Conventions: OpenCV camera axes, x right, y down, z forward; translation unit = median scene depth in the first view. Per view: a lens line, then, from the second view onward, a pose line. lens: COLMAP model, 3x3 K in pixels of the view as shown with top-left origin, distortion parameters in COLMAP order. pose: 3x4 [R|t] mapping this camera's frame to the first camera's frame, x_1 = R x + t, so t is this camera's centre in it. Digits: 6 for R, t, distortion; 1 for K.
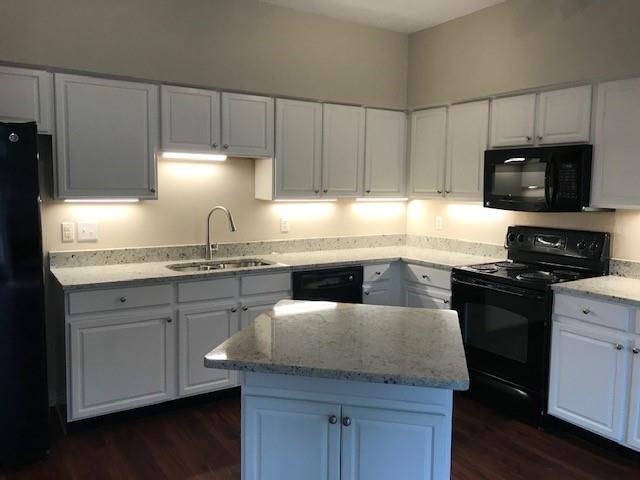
lens RADIAL K [[524.5, 0, 323.5], [0, 524.5, 237.2], [0, 0, 1]] dist [0.031700, -0.027345]
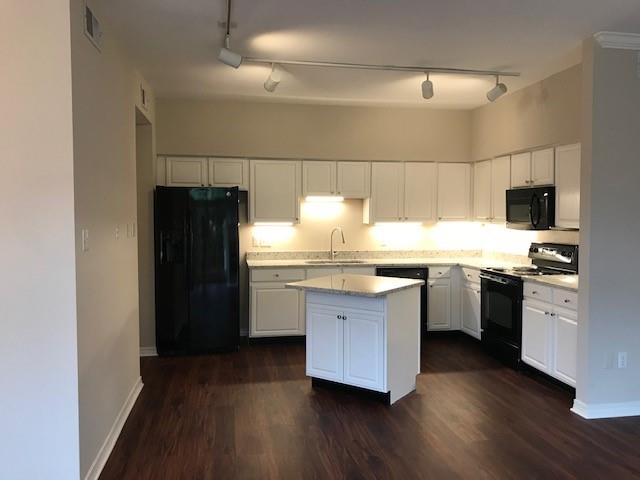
lens RADIAL K [[524.5, 0, 319.4], [0, 524.5, 240.1], [0, 0, 1]] dist [0.031700, -0.027345]
pose [[0.918117, 0.008173, -0.396225, 0.417747], [-0.029280, 0.998454, -0.047251, 0.061925], [0.395226, 0.054983, 0.916937, -0.559032]]
